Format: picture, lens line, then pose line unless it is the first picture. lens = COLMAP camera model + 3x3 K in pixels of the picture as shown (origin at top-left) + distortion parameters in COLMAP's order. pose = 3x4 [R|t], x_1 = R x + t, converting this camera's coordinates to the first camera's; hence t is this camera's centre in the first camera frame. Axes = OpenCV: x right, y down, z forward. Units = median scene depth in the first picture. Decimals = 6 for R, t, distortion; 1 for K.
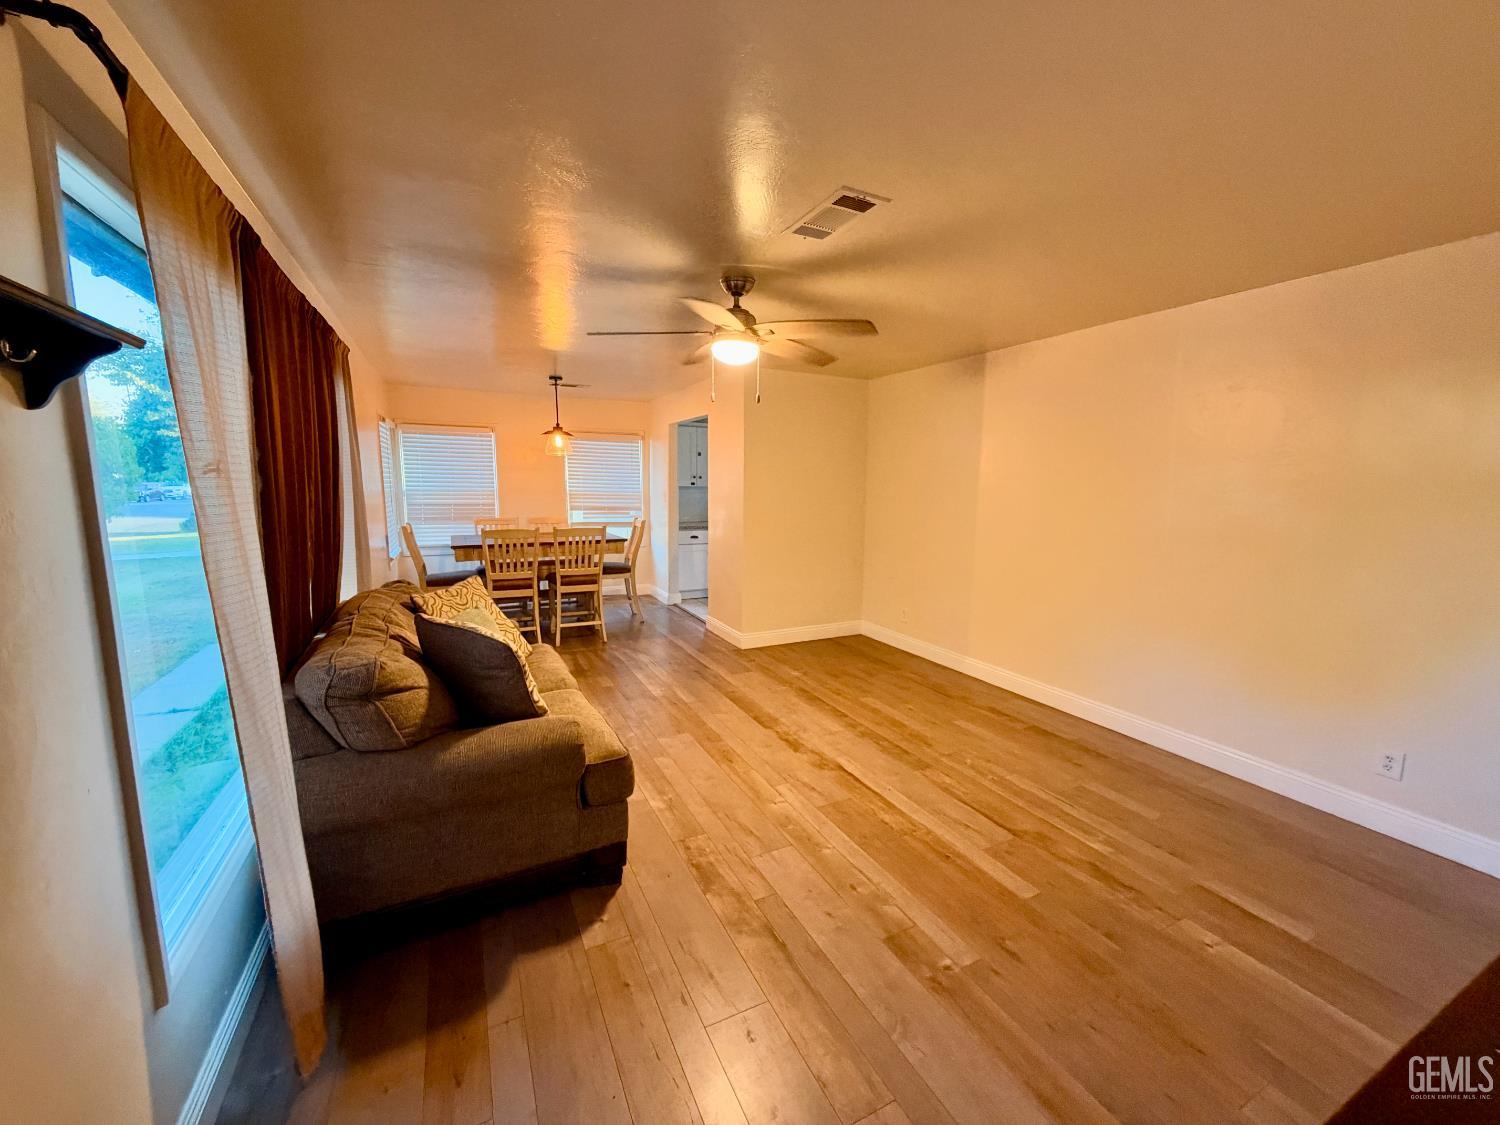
lens RADIAL K [[595.8, 0, 756.1], [0, 595.8, 559.9], [0, 0, 1]] dist [0.002817, -0.000020]
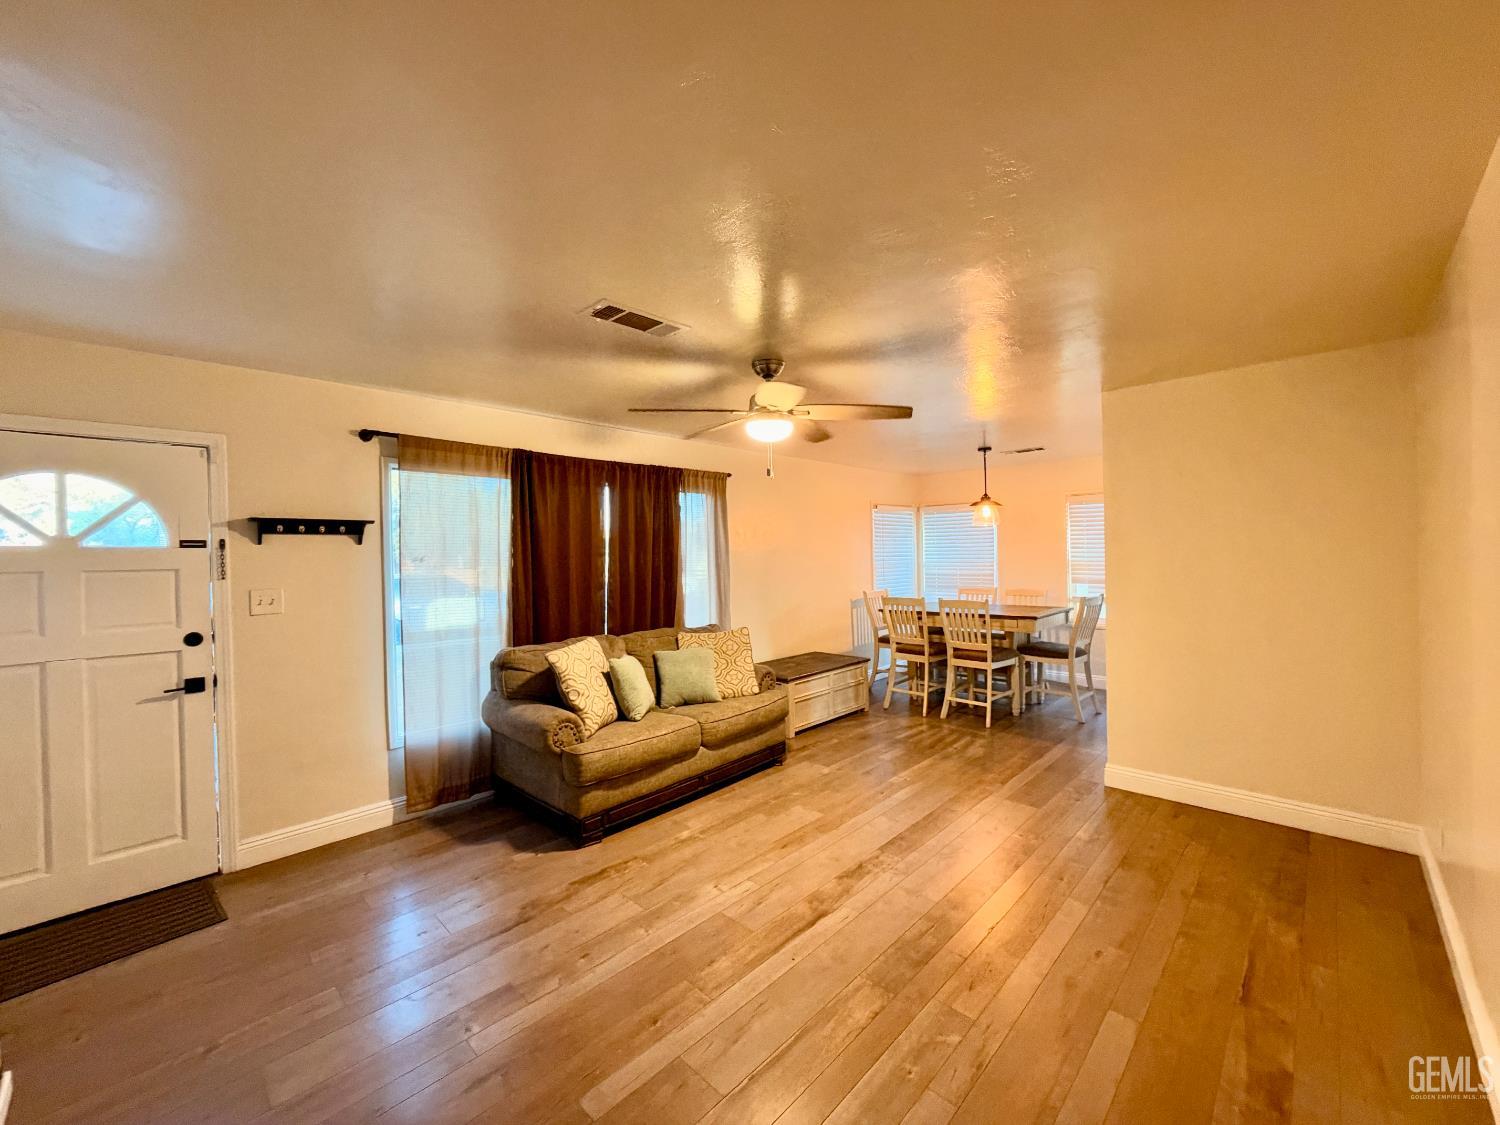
lens RADIAL K [[595.8, 0, 753.4], [0, 595.8, 557.5], [0, 0, 1]] dist [0.002817, -0.000020]
pose [[0.329211, -0.018303, -0.944079, 0.577166], [-0.097876, 0.993765, -0.053396, -0.043033], [0.939170, 0.109981, 0.325367, 0.411268]]
